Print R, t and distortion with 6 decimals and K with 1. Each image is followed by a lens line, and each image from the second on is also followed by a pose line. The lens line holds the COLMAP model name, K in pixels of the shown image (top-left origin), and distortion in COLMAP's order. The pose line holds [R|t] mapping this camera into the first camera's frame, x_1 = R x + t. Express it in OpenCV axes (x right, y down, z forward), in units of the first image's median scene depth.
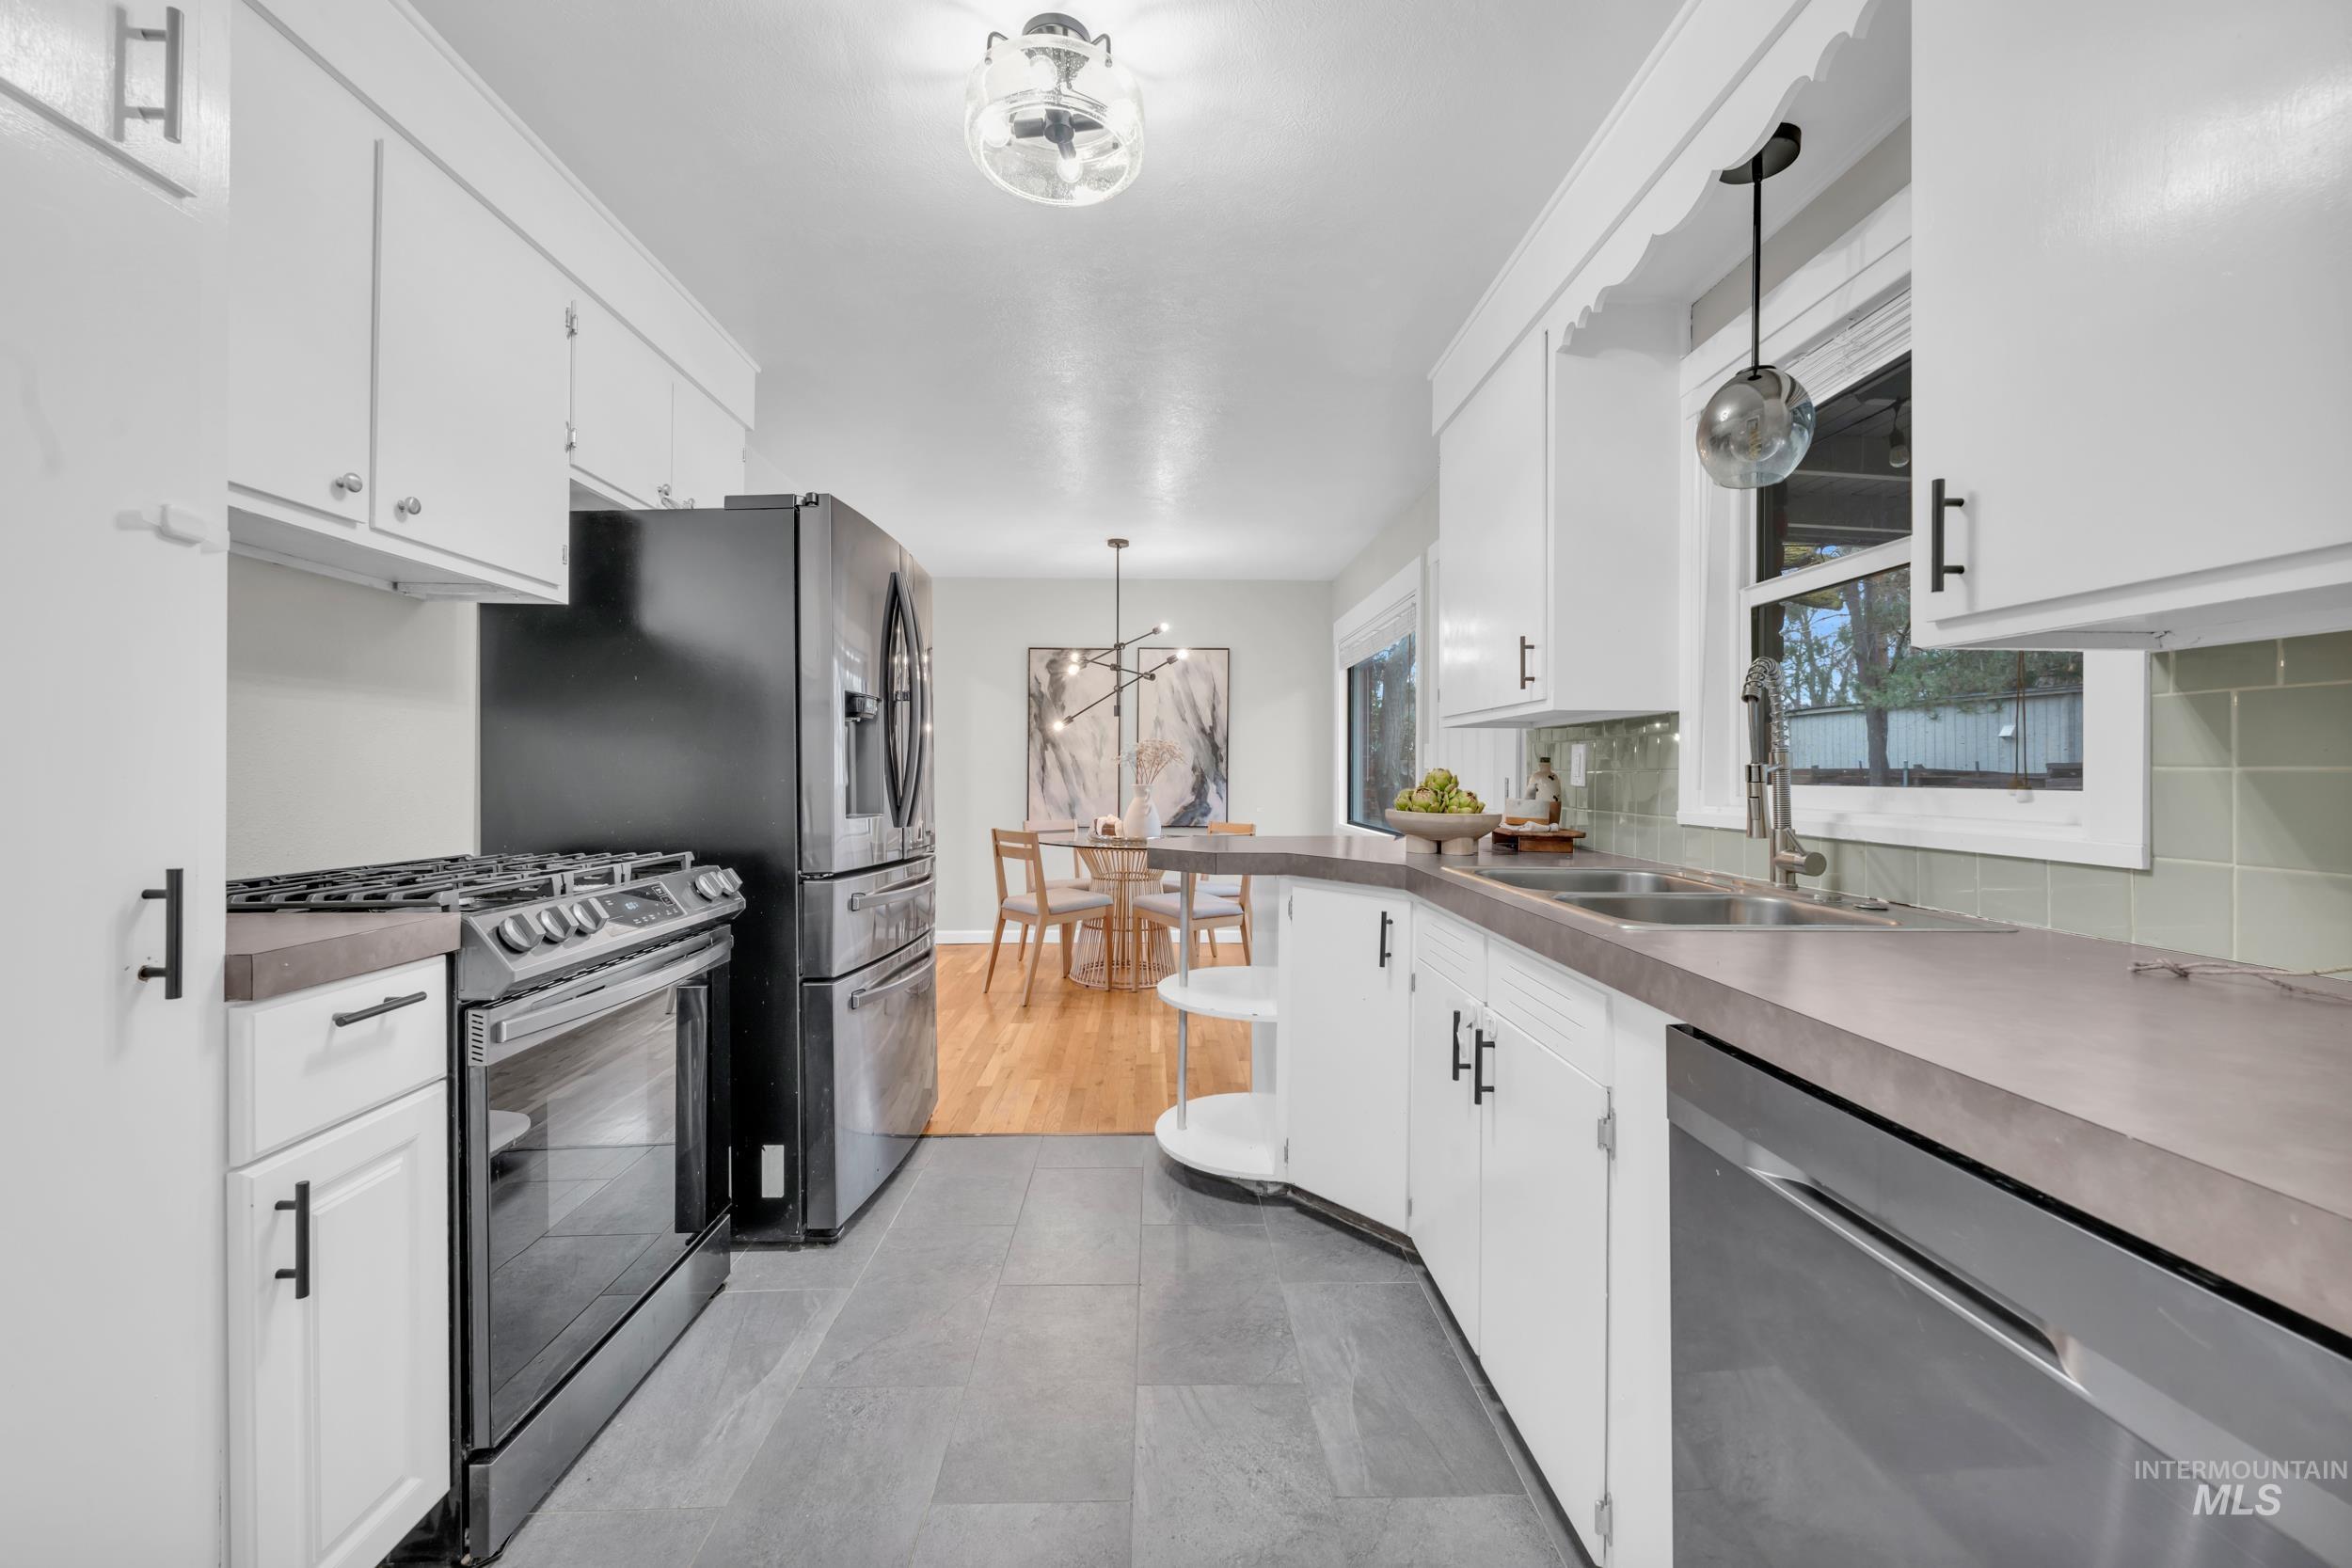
lens RADIAL K [[945.6, 0, 1176.9], [0, 945.6, 772.3], [0, 0, 1]] dist [-0.002920, -0.000159]
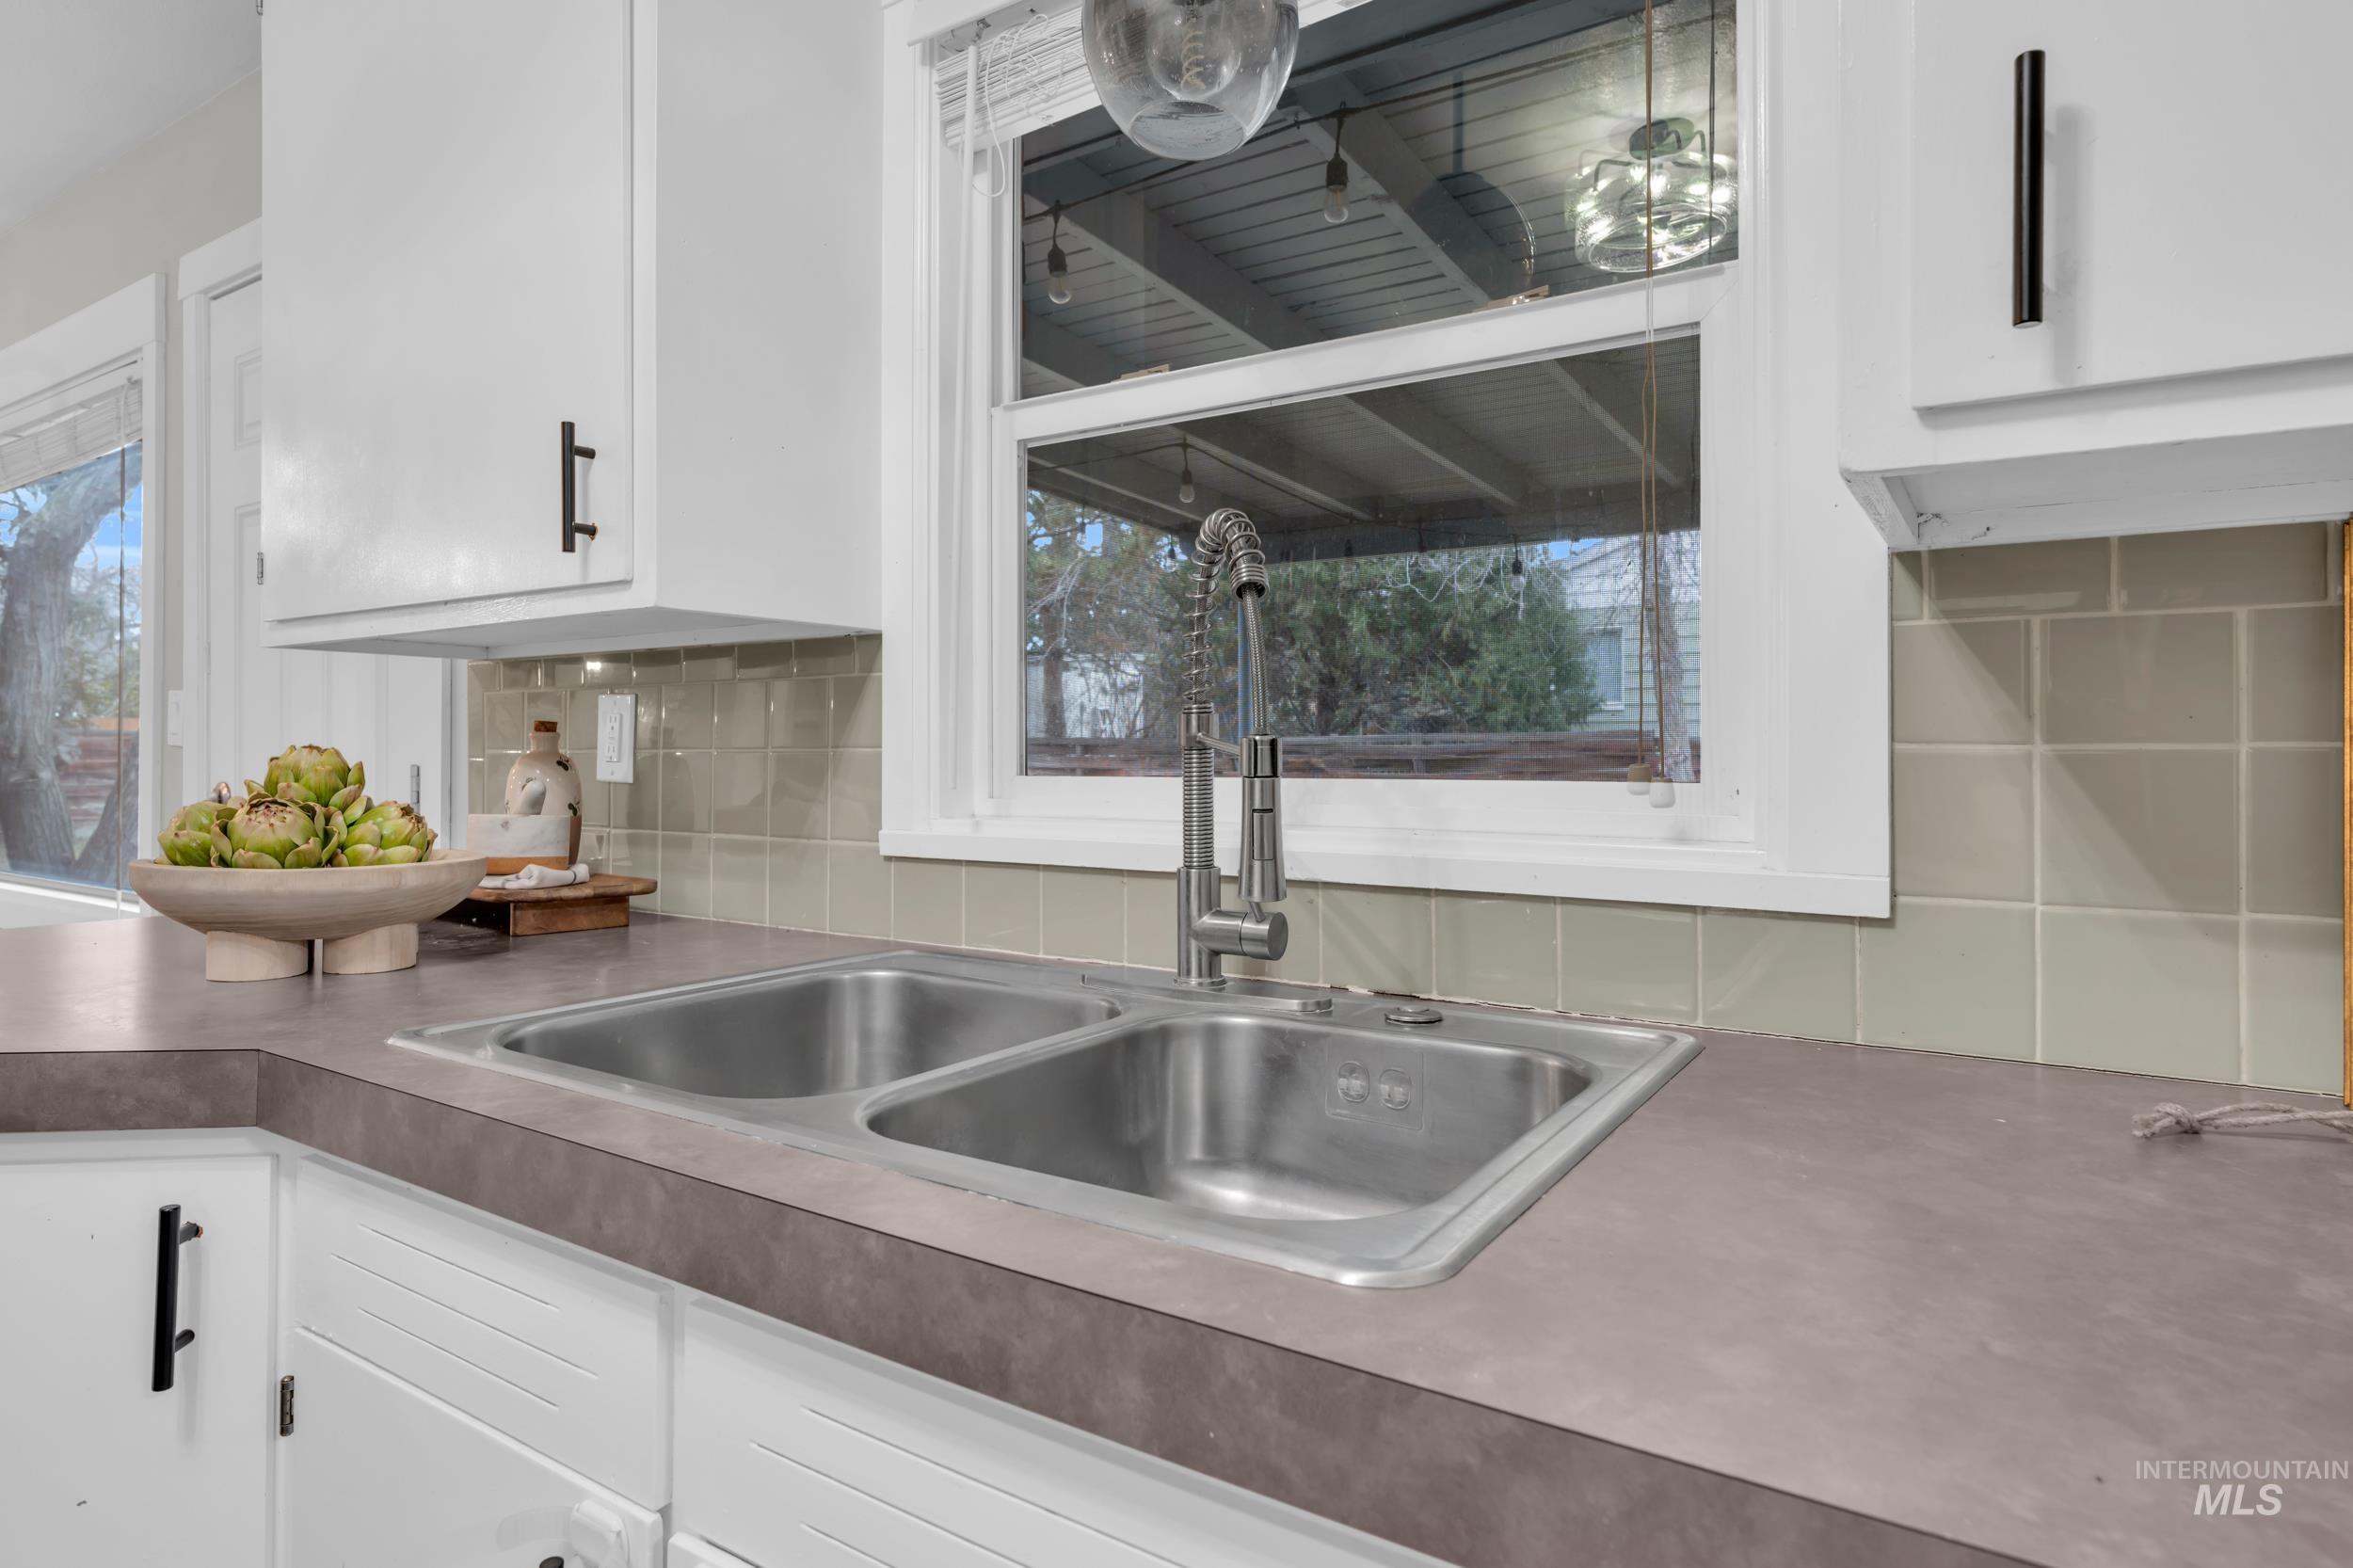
lens RADIAL K [[1287.3, 0, 1181.9], [0, 1287.3, 745.7], [0, 0, 1]] dist [0.002880, -0.003194]
pose [[0.569925, 0.000030, 0.821697, 0.054762], [0.002961, 0.999993, -0.002090, -0.002041], [-0.821691, 0.003624, 0.569921, 0.434903]]
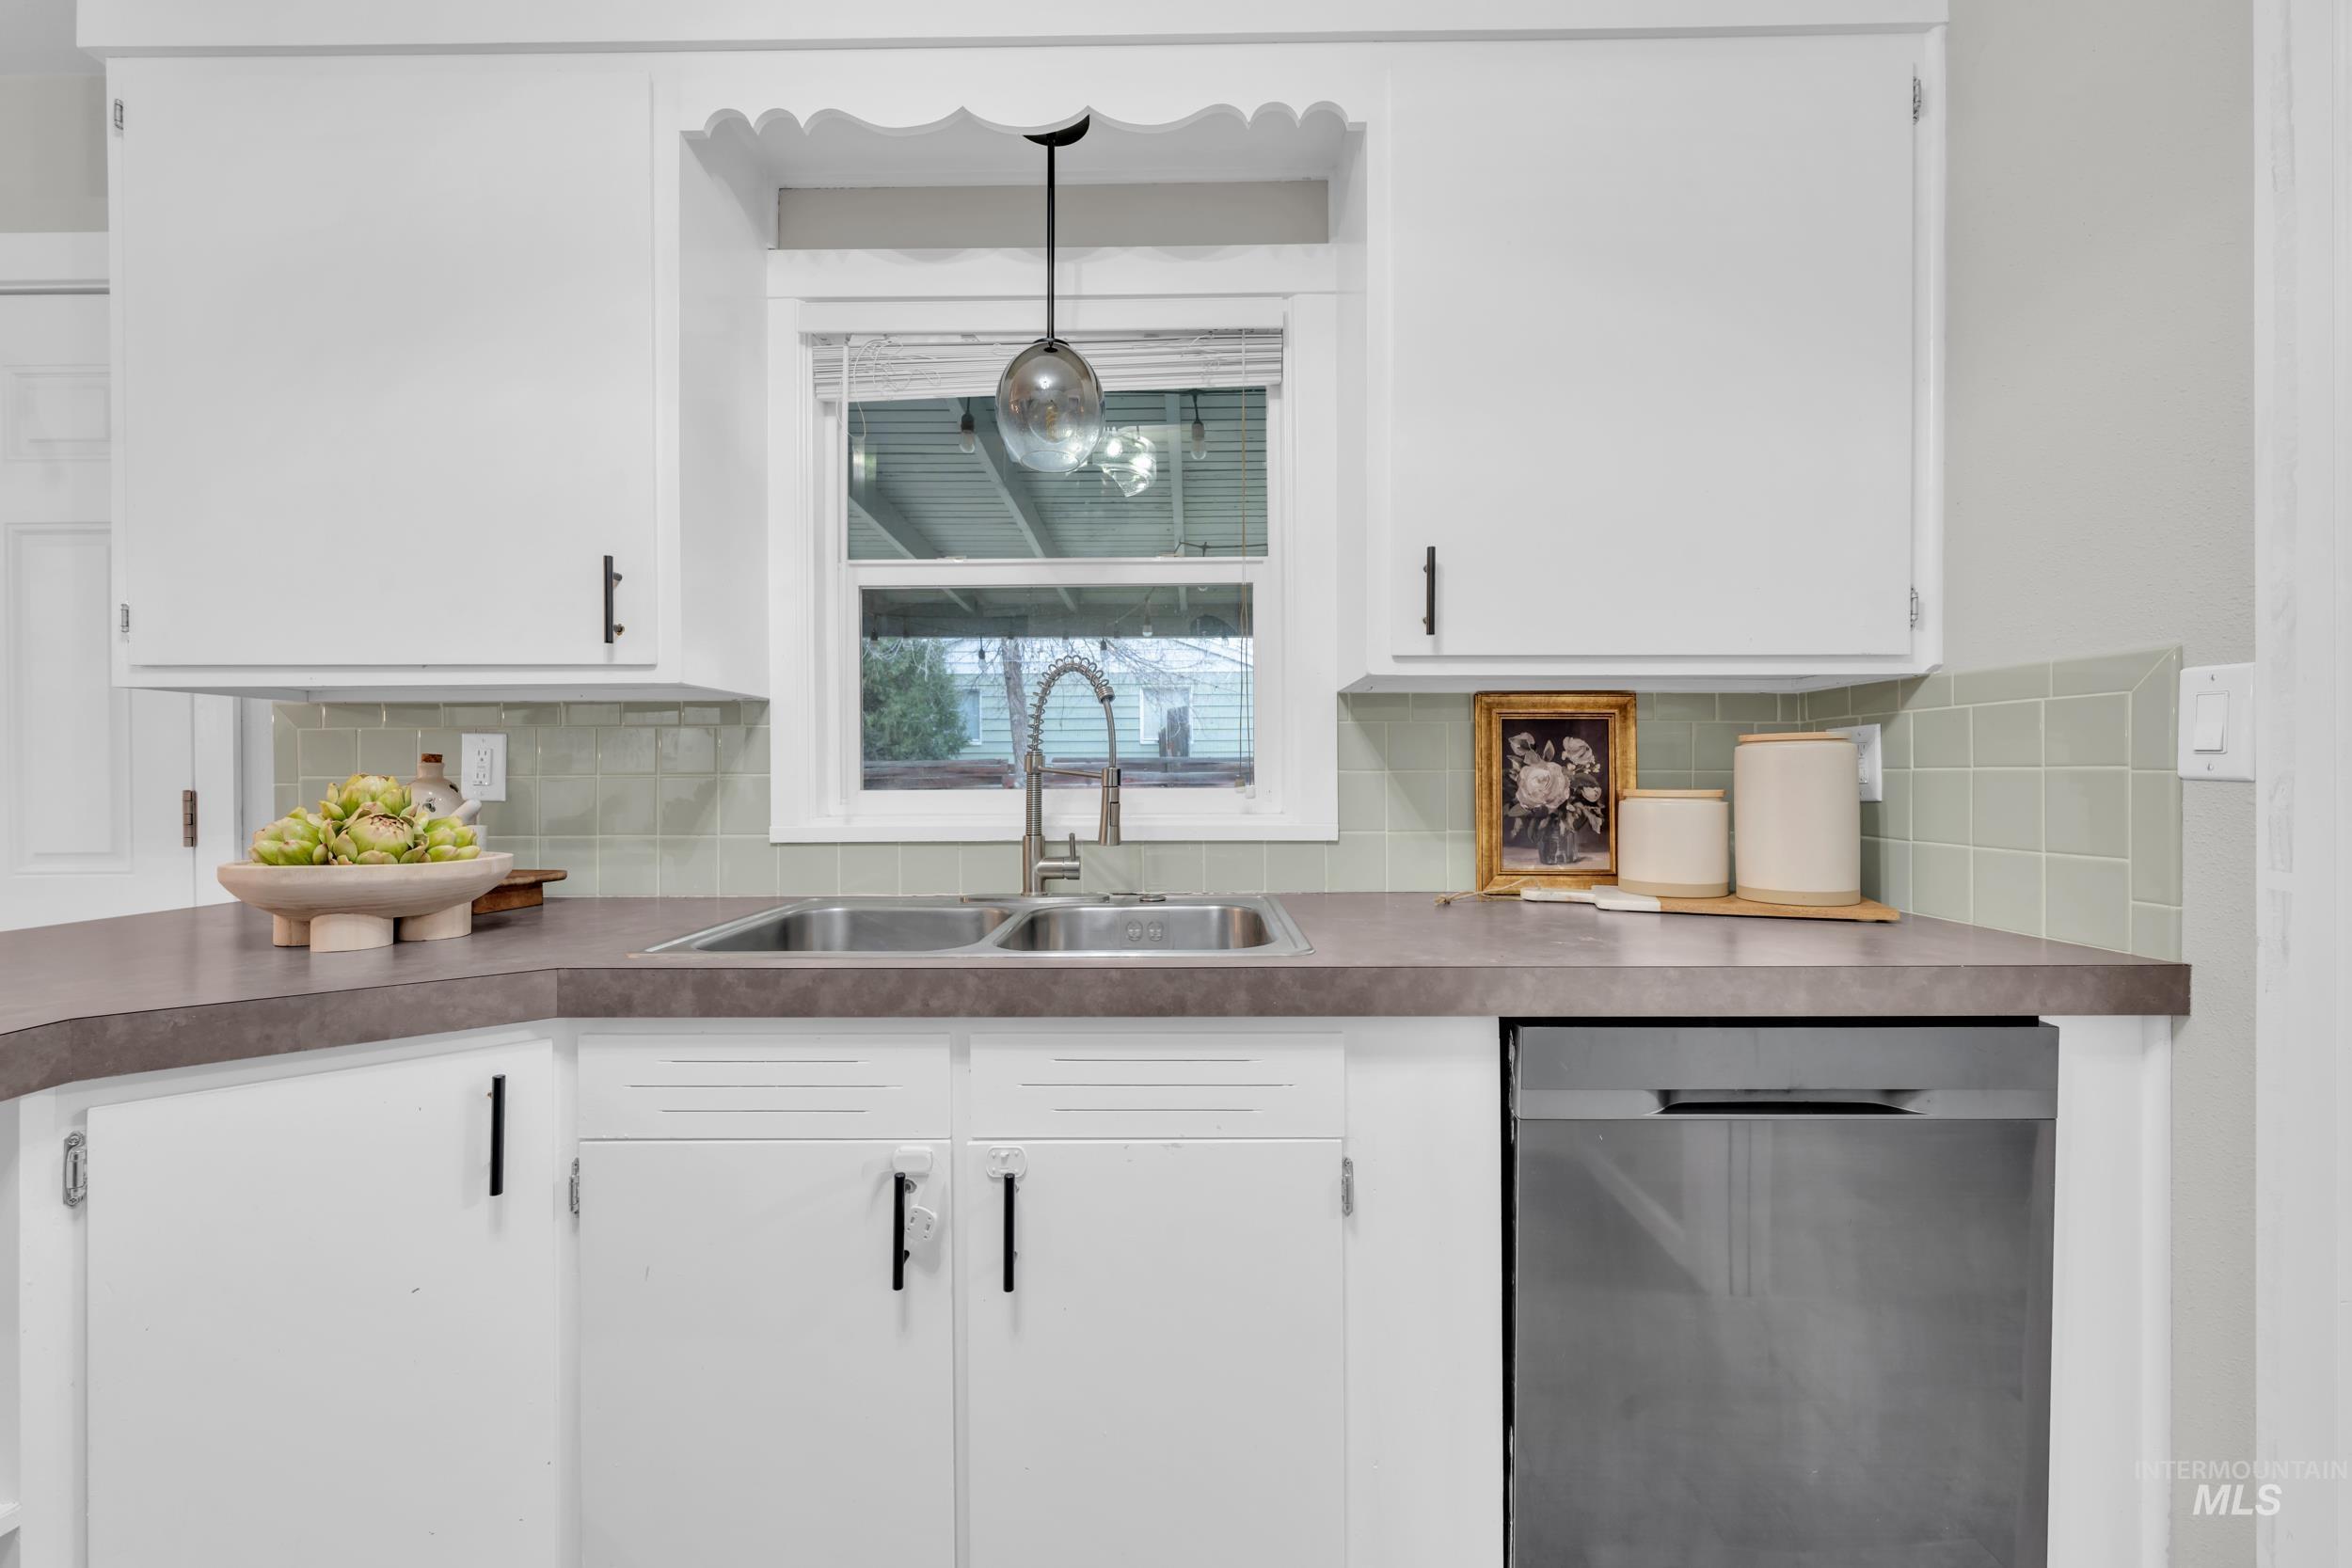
lens RADIAL K [[946.2, 0, 1182.2], [0, 946.2, 780.3], [0, 0, 1]] dist [0.002483, -0.000367]
pose [[0.035110, -0.012053, 0.999311, -0.219325], [0.005441, 0.999915, 0.011869, -0.004796], [-0.999369, 0.005021, 0.035173, 0.572264]]
